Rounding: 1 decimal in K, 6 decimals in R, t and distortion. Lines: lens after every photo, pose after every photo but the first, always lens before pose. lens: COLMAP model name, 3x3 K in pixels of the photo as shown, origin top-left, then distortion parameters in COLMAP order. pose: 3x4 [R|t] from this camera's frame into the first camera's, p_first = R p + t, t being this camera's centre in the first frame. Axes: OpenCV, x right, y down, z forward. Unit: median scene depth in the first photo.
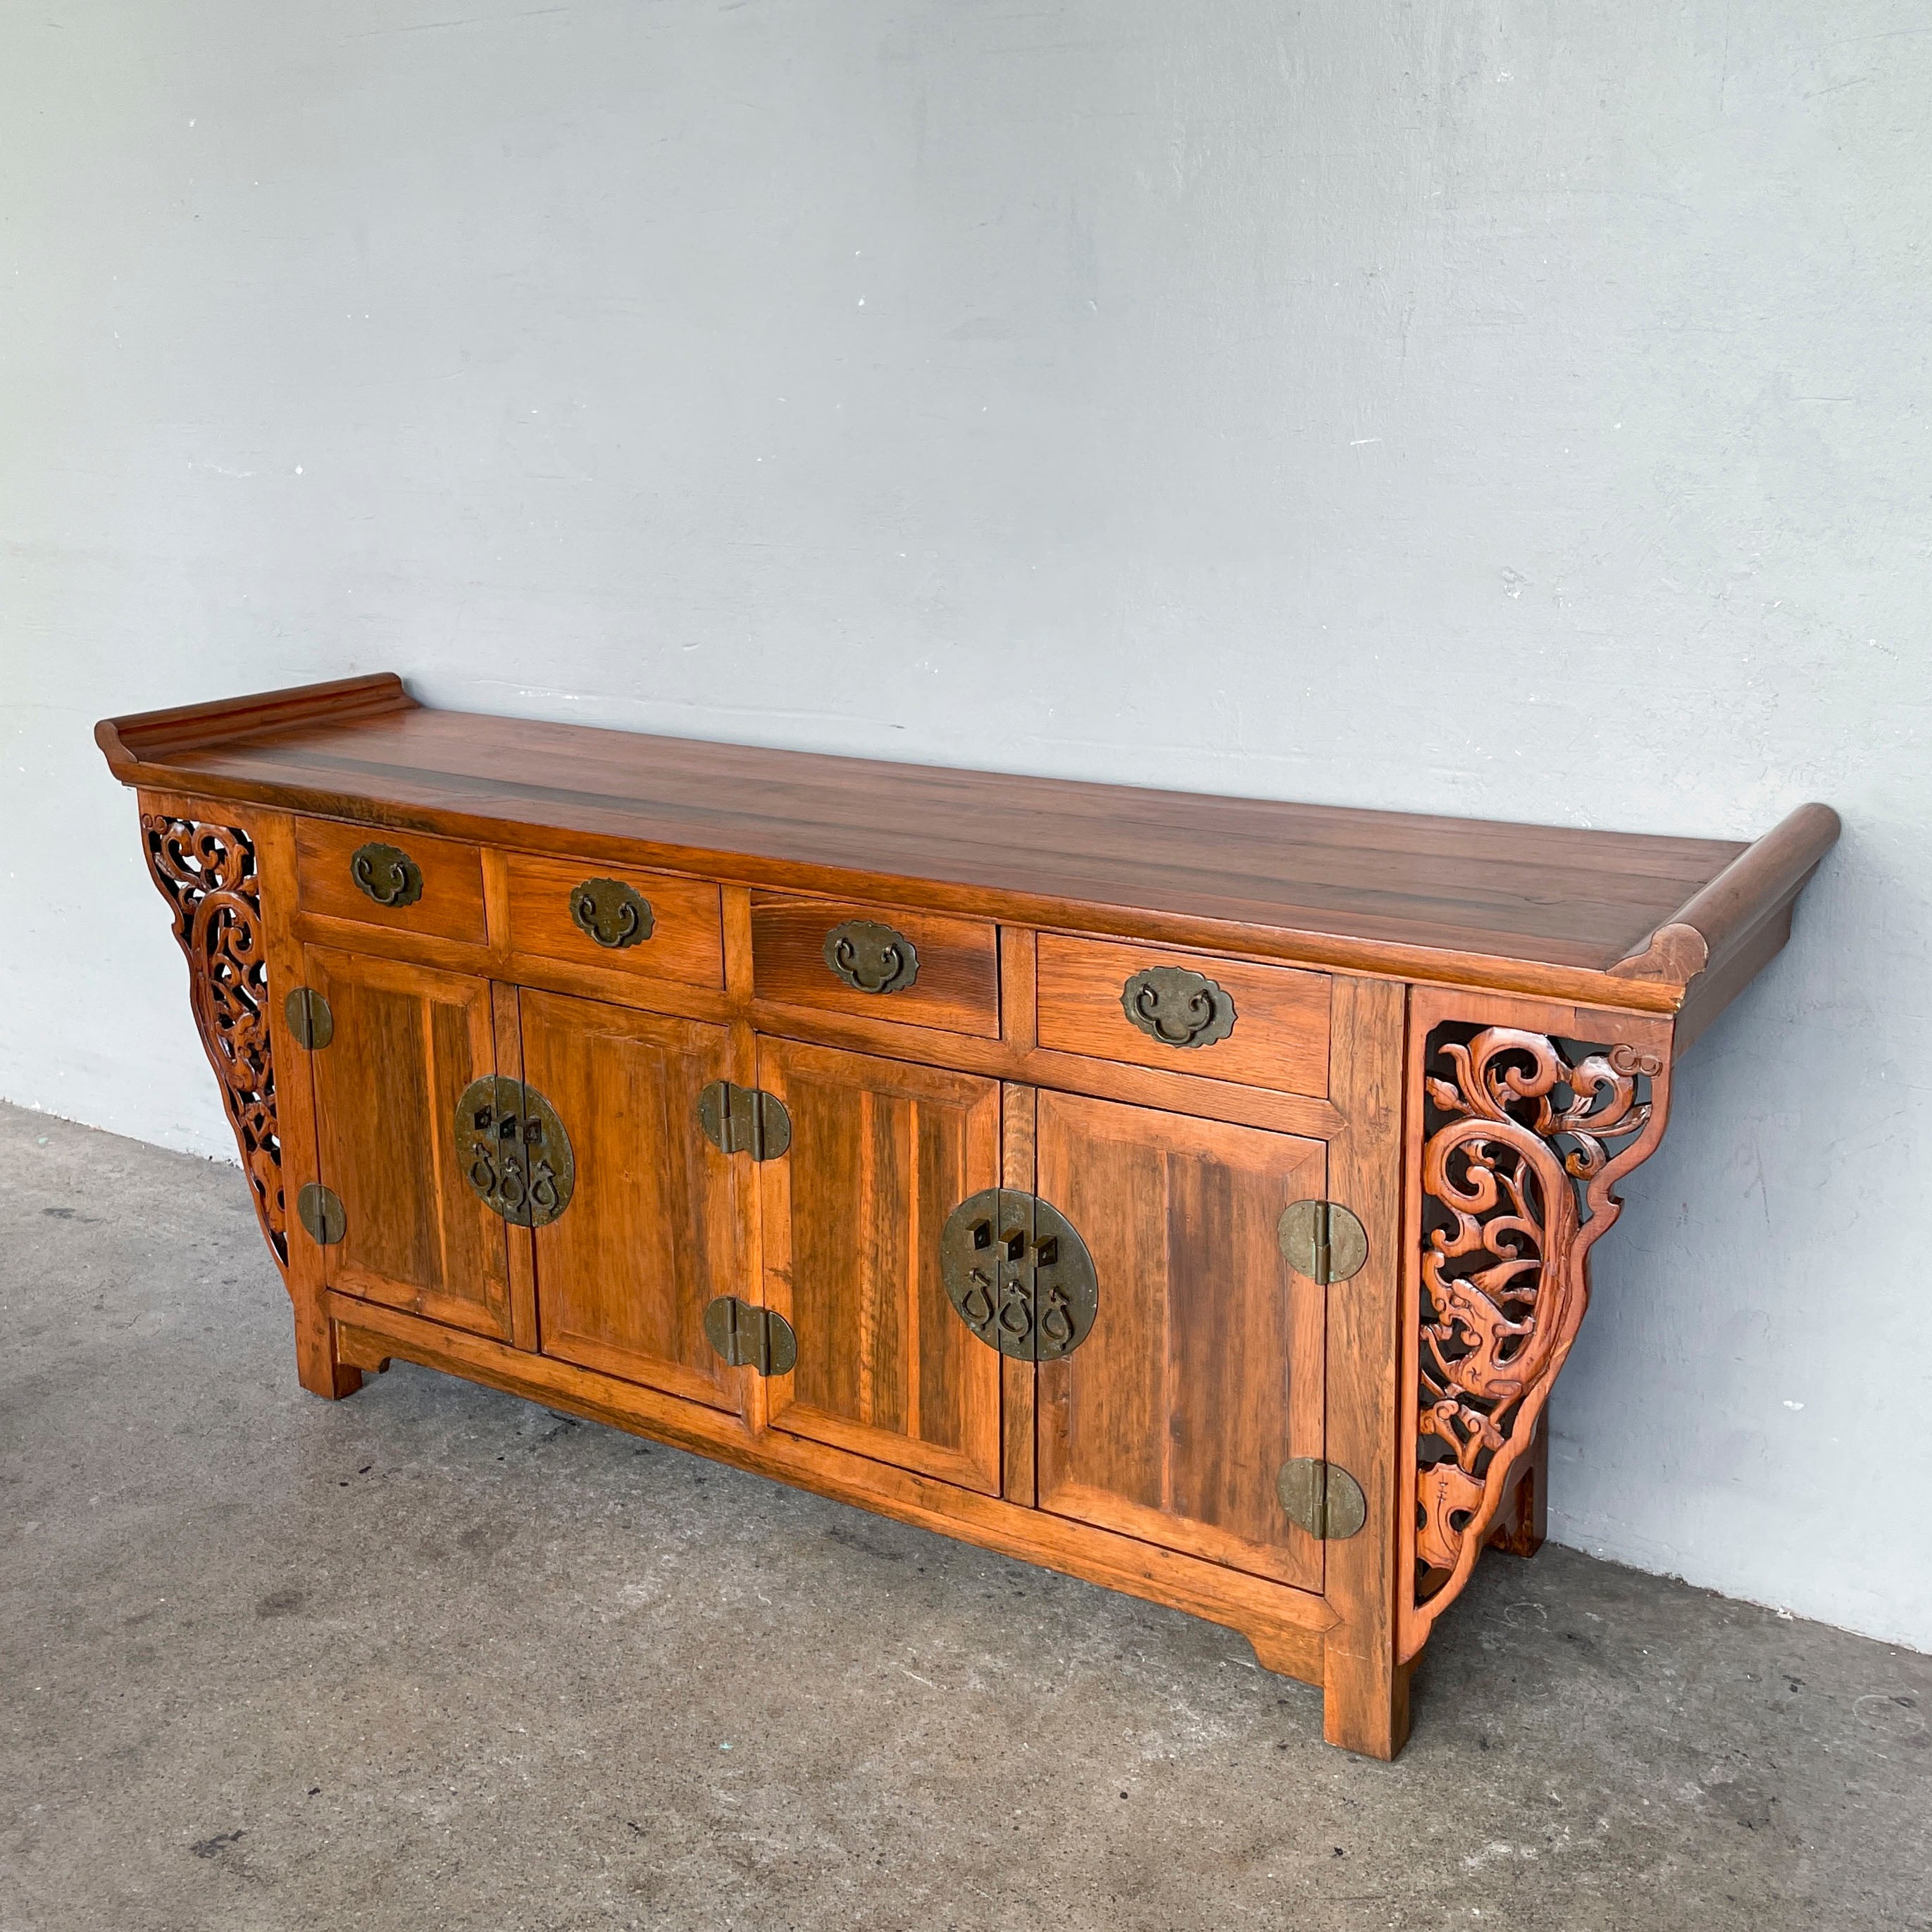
lens RADIAL K [[2160.9, 0, 962.2], [0, 2160.9, 1028.7], [0, 0, 1]] dist [0.087499, 0.000000]
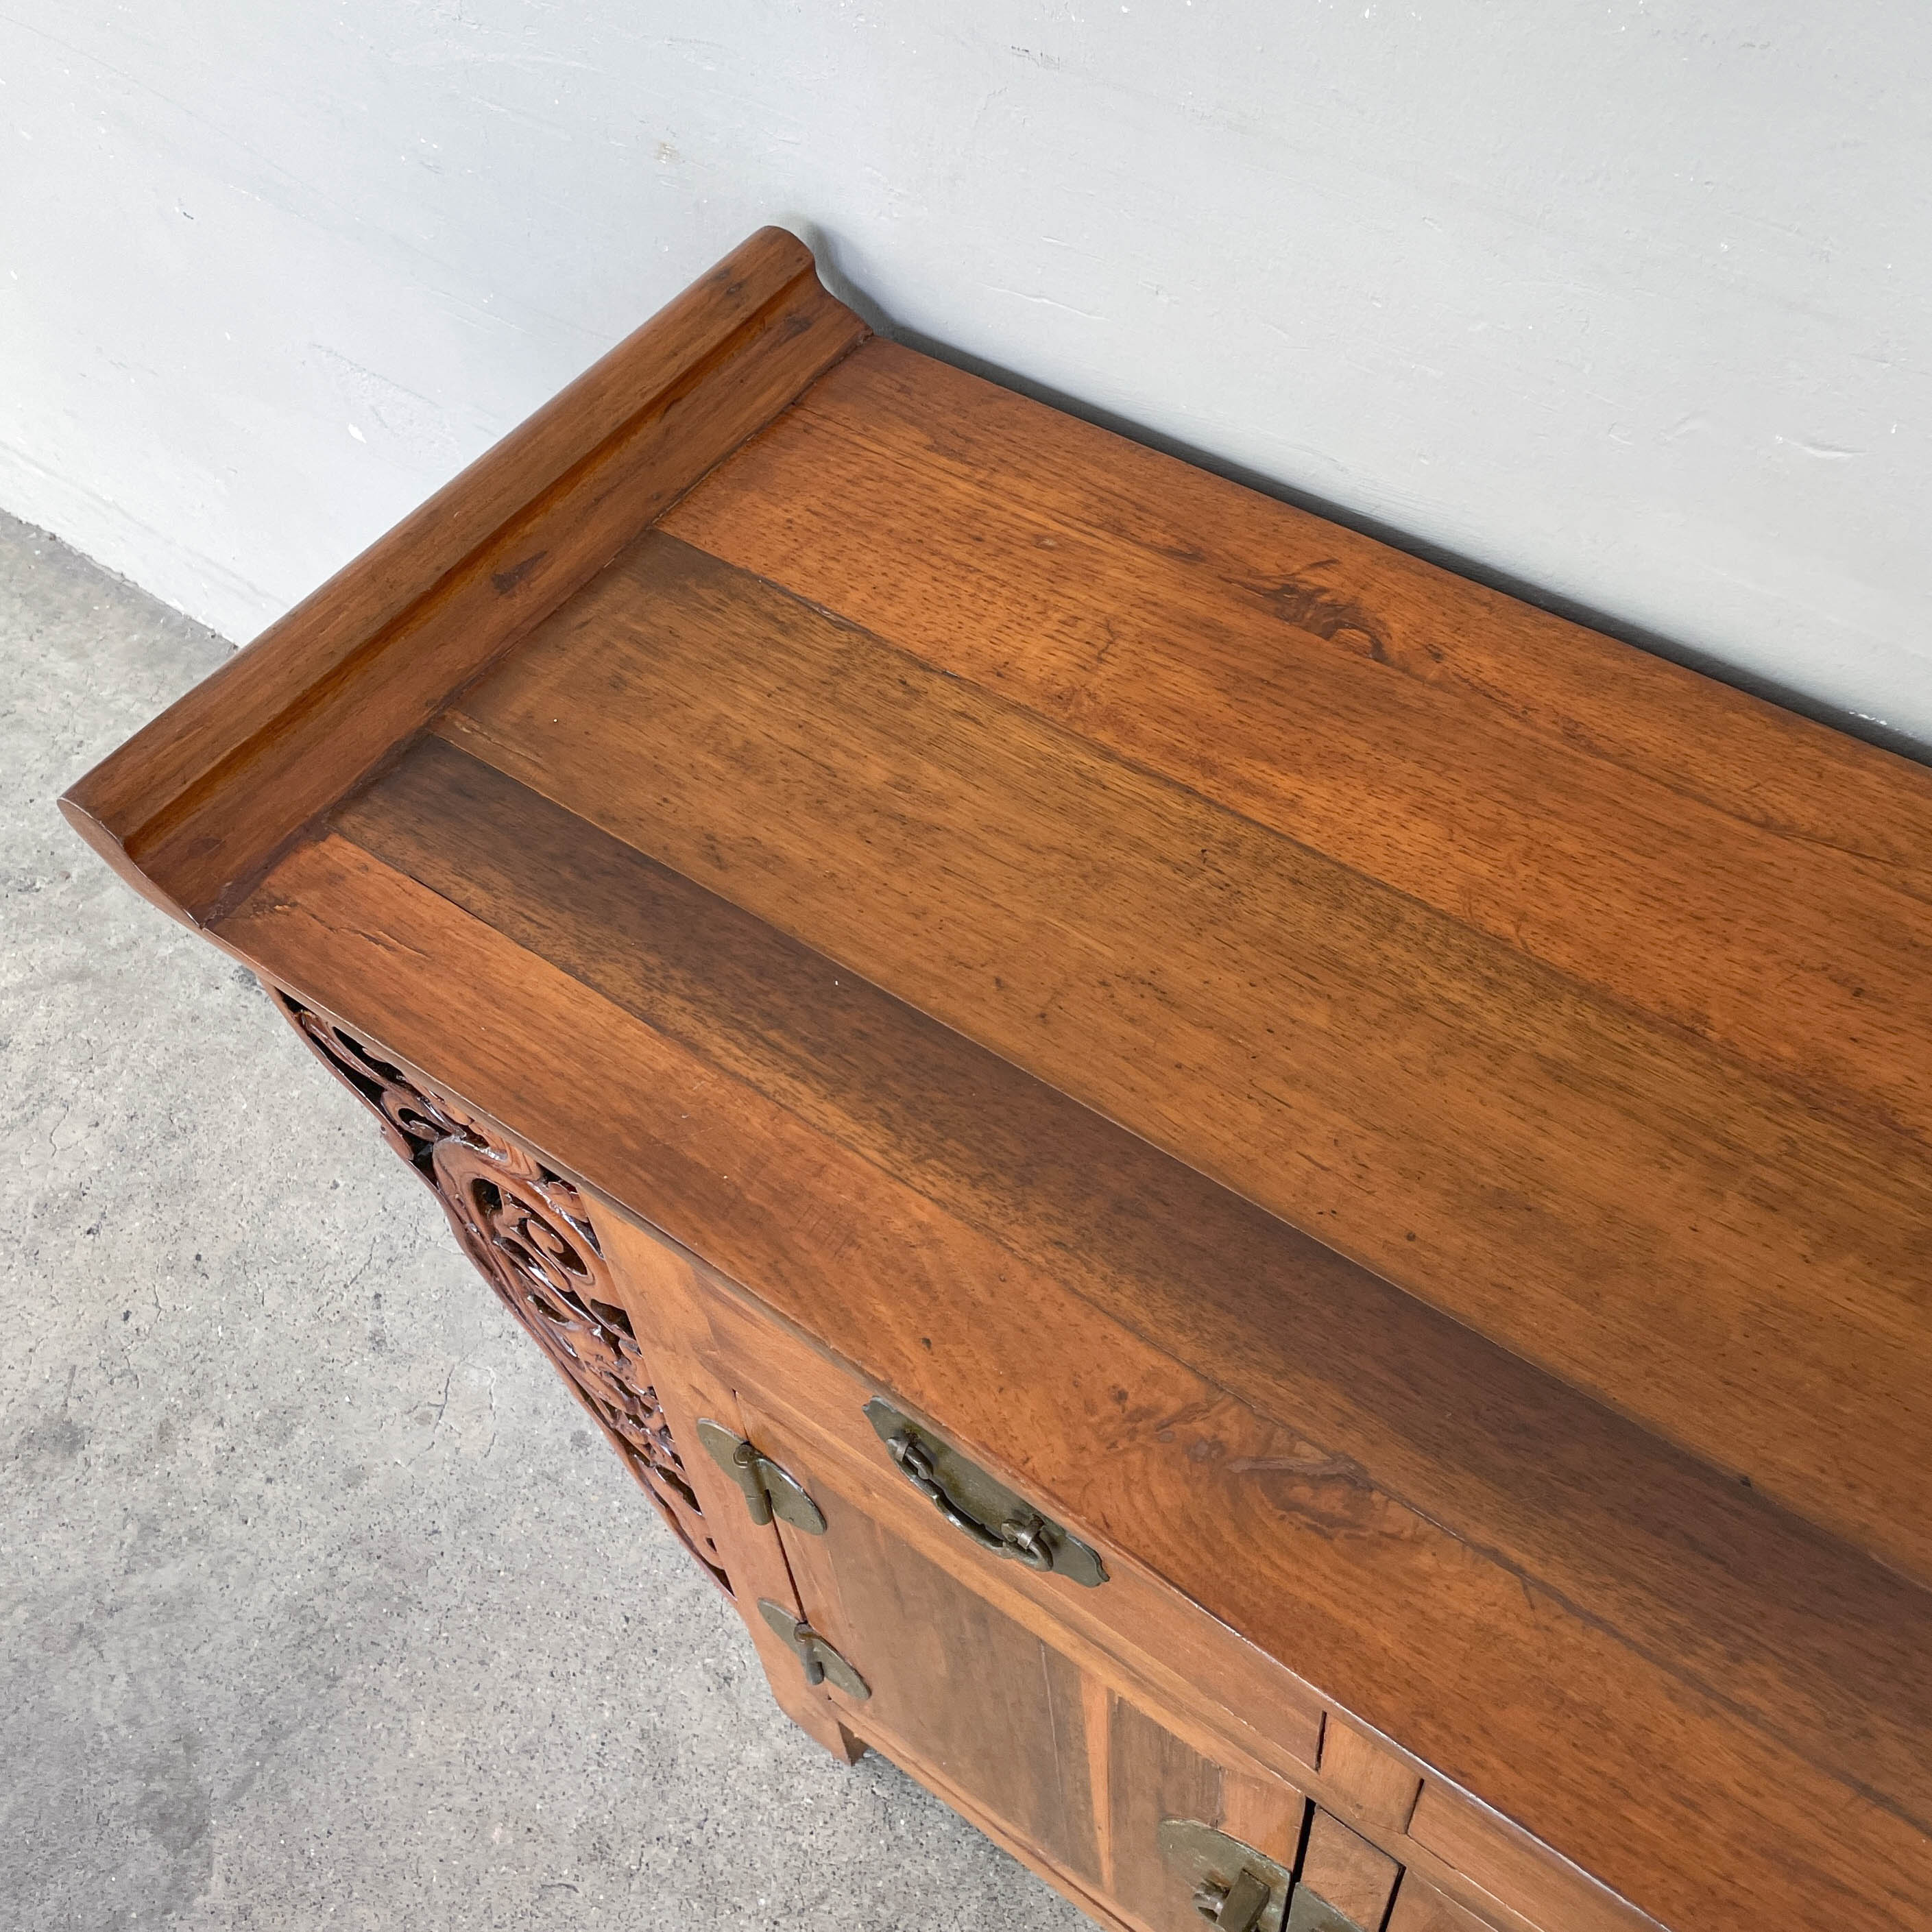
lens RADIAL K [[2067.8, 0, 971.1], [0, 2067.8, 893.8], [0, 0, 1]] dist [0.041750, 0.000000]
pose [[0.995023, 0.012775, -0.098819, -0.266369], [0.045823, 0.821989, 0.567657, -0.370017], [0.088480, -0.569360, 0.817313, 0.892183]]
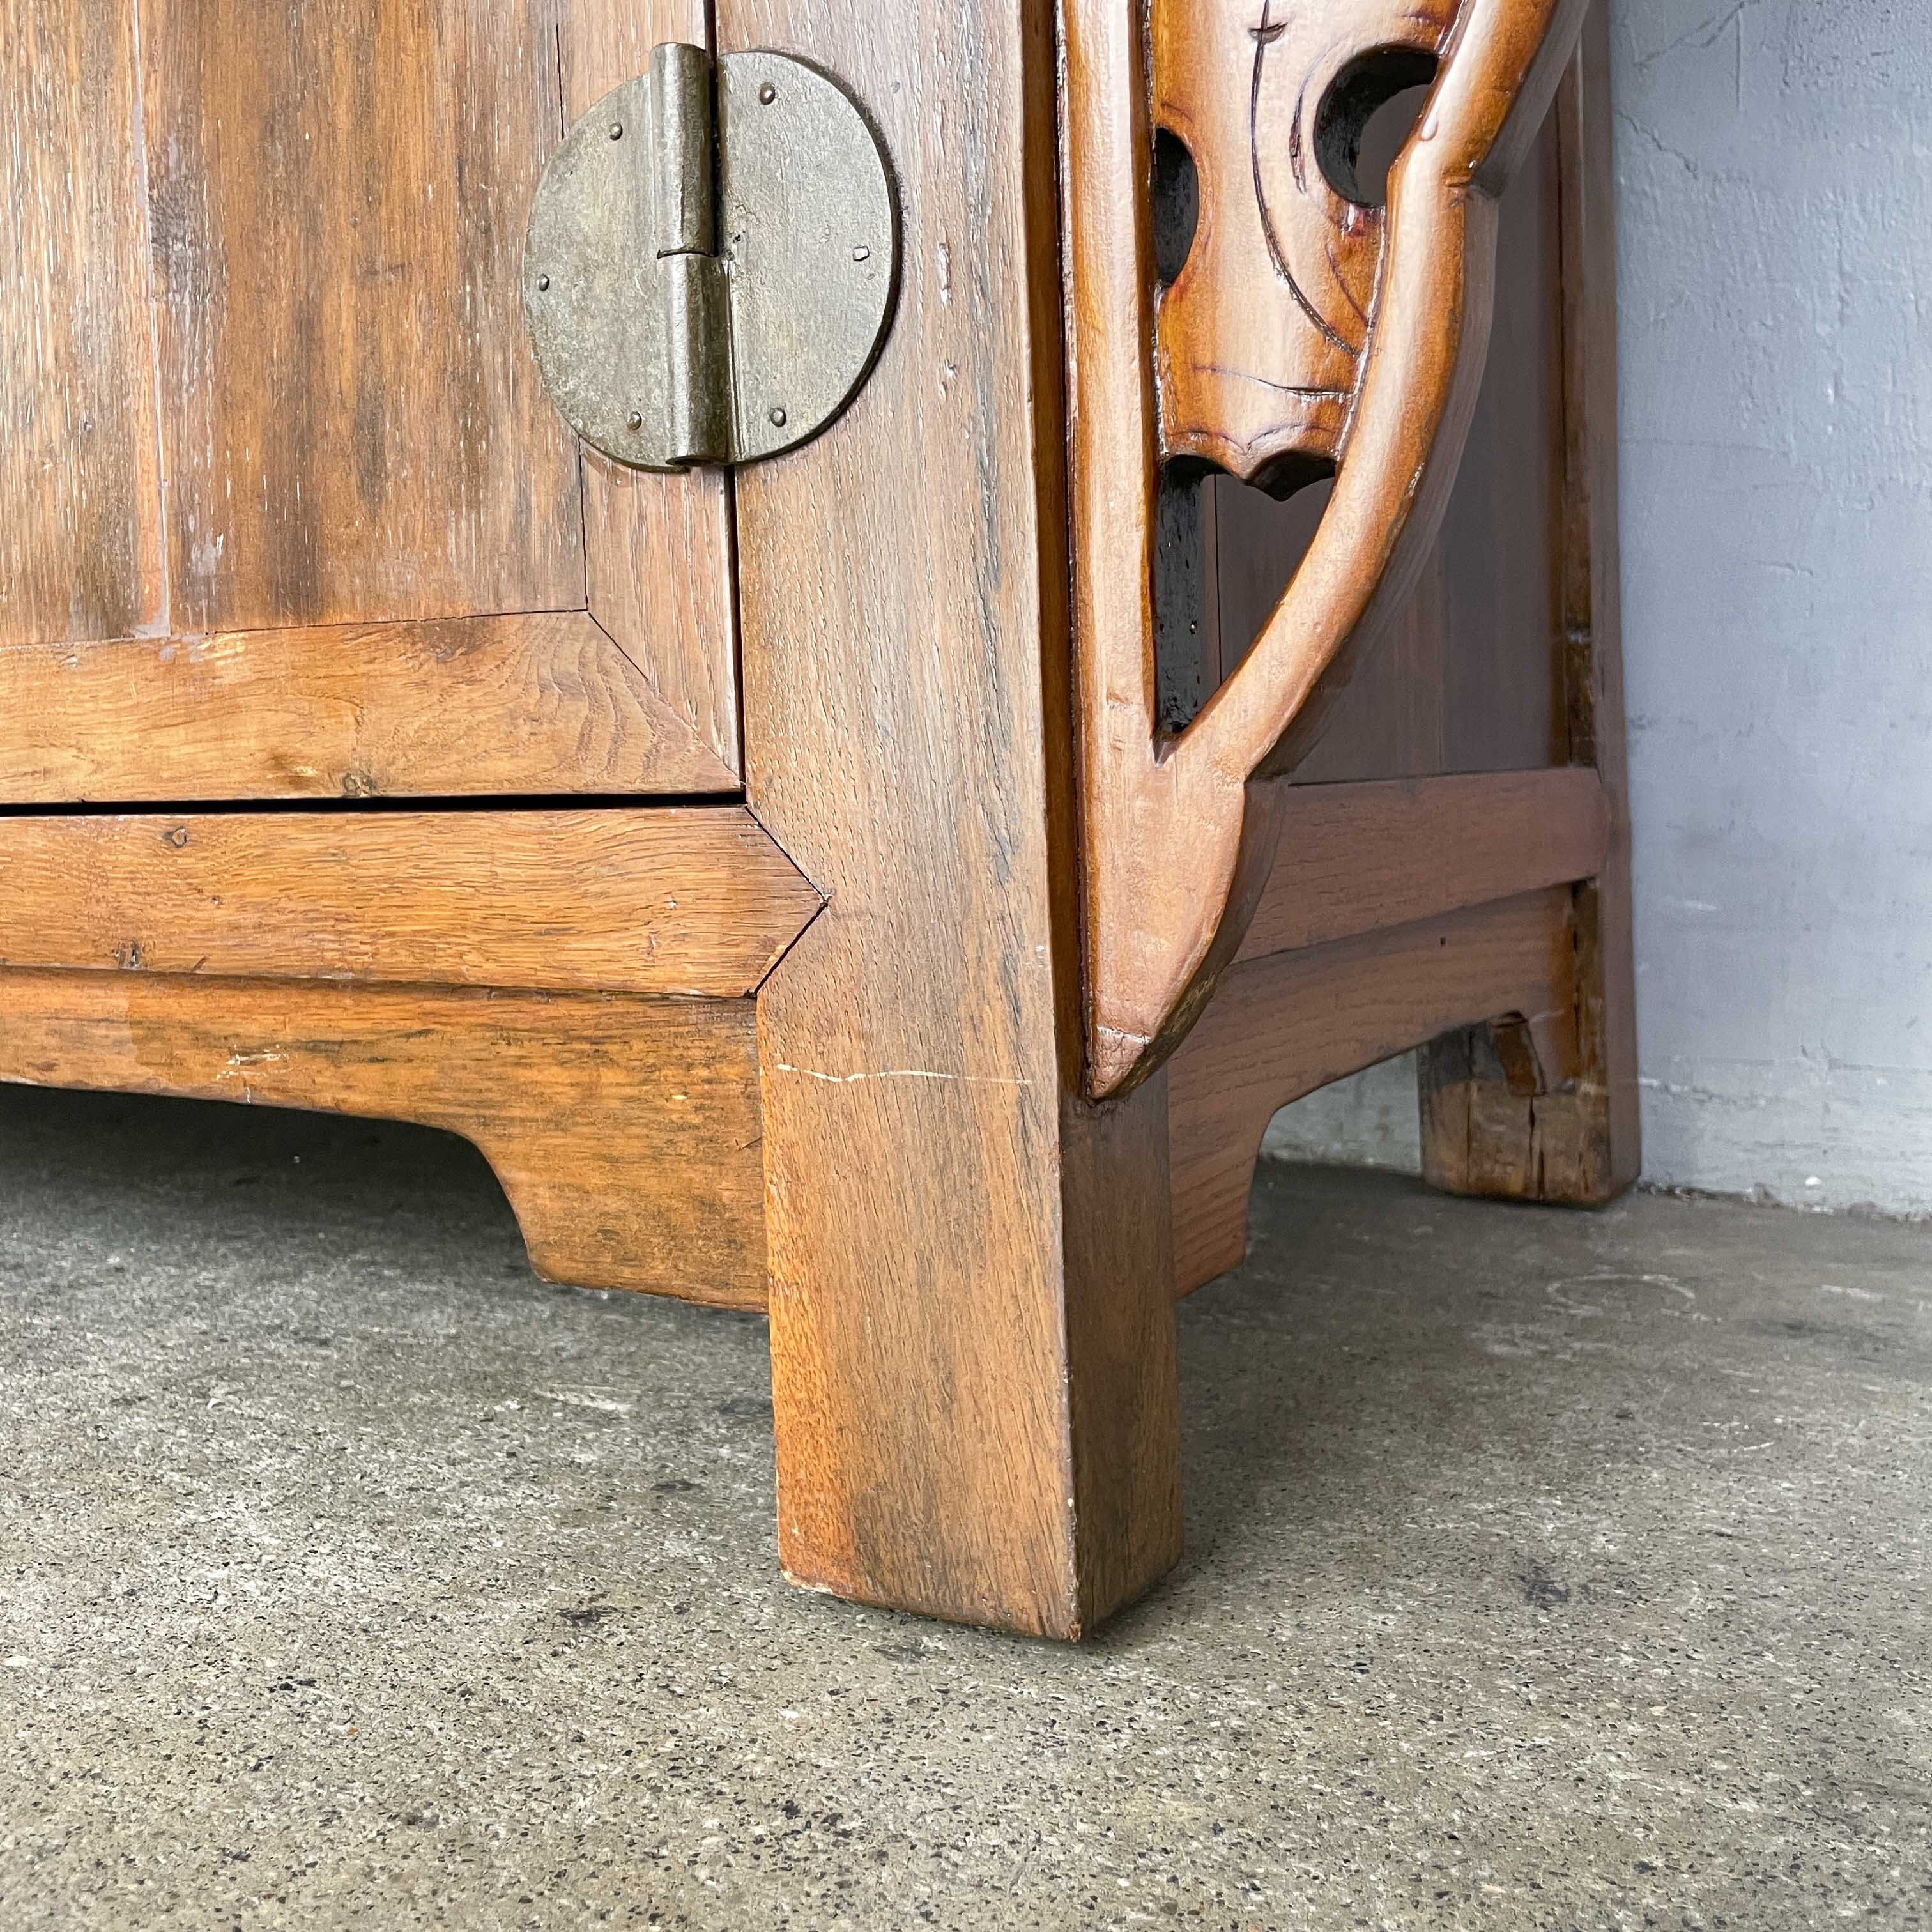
lens RADIAL K [[2067.8, 0, 919.1], [0, 2067.8, 908.4], [0, 0, 1]] dist [0.041750, 0.000000]
pose [[0.999839, -0.005372, 0.017143, 0.166325], [0.009069, 0.974664, -0.223490, 0.291964], [-0.015508, 0.223610, 0.974555, 0.751091]]
